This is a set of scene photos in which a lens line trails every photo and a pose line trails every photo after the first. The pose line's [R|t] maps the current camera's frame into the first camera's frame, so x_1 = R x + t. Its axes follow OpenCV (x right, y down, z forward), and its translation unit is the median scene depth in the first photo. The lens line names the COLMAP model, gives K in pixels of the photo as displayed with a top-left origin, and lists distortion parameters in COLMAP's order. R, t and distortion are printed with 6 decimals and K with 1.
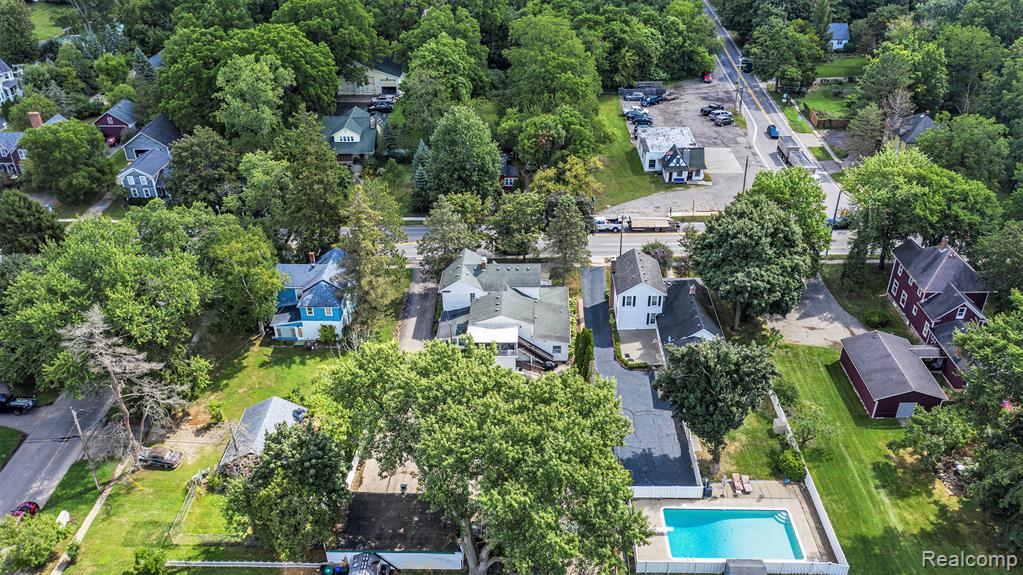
lens RADIAL K [[810.3, 0, 512.0], [0, 810.3, 287.1], [0, 0, 1]] dist [-0.026826, -0.001007]
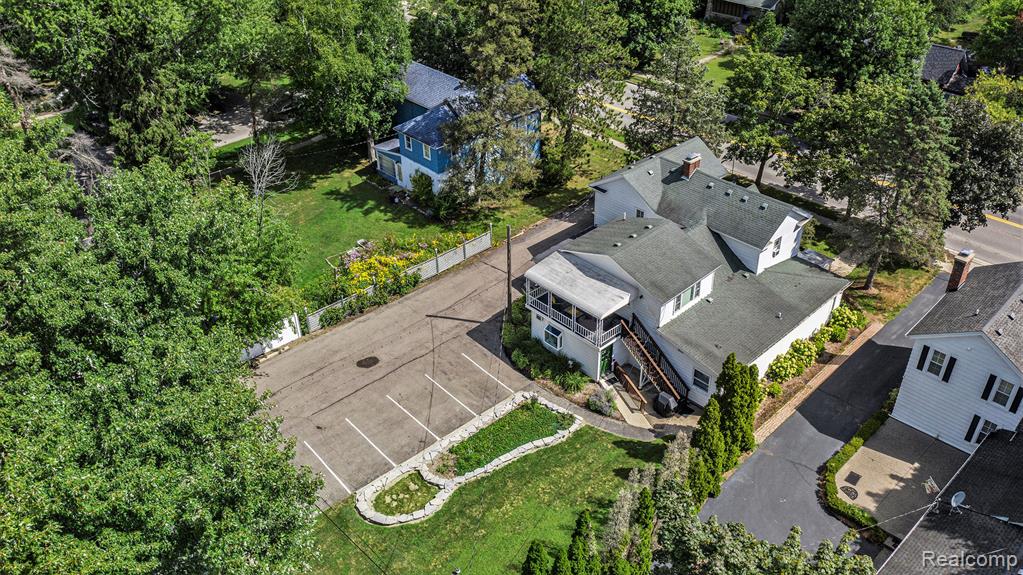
lens RADIAL K [[810.3, 0, 517.3], [0, 810.3, 280.8], [0, 0, 1]] dist [-0.026826, -0.001007]
pose [[0.683607, 0.393478, -0.614700, 0.229716], [-0.362687, 0.914019, 0.181732, -0.016476], [0.633355, 0.098711, 0.767540, 0.564081]]
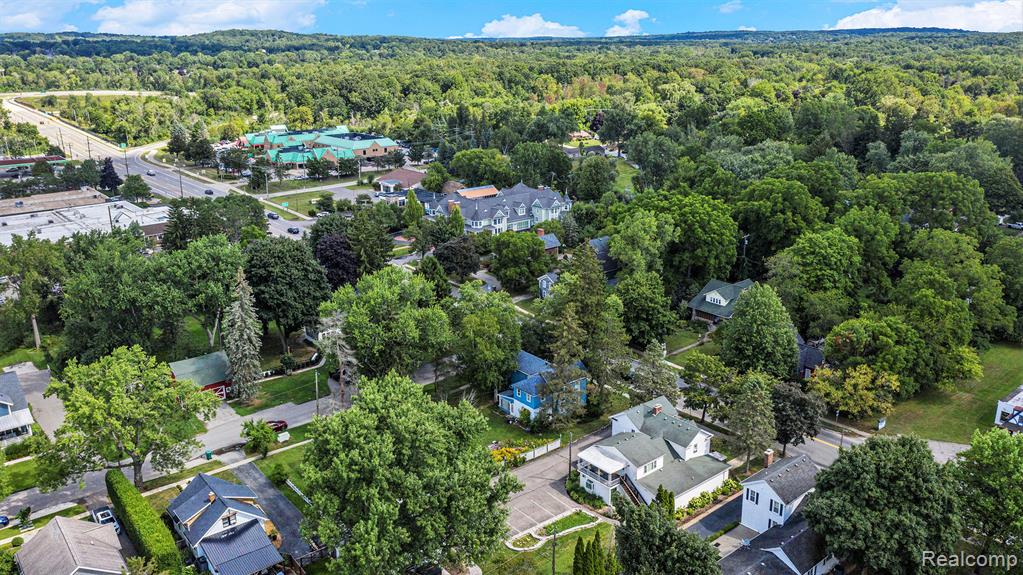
lens RADIAL K [[810.3, 0, 517.8], [0, 810.3, 284.3], [0, 0, 1]] dist [-0.026826, -0.001007]
pose [[0.630589, 0.217680, -0.744965, 0.610130], [-0.392970, 0.917279, -0.064605, -0.039881], [0.669278, 0.333488, 0.663968, 0.124397]]
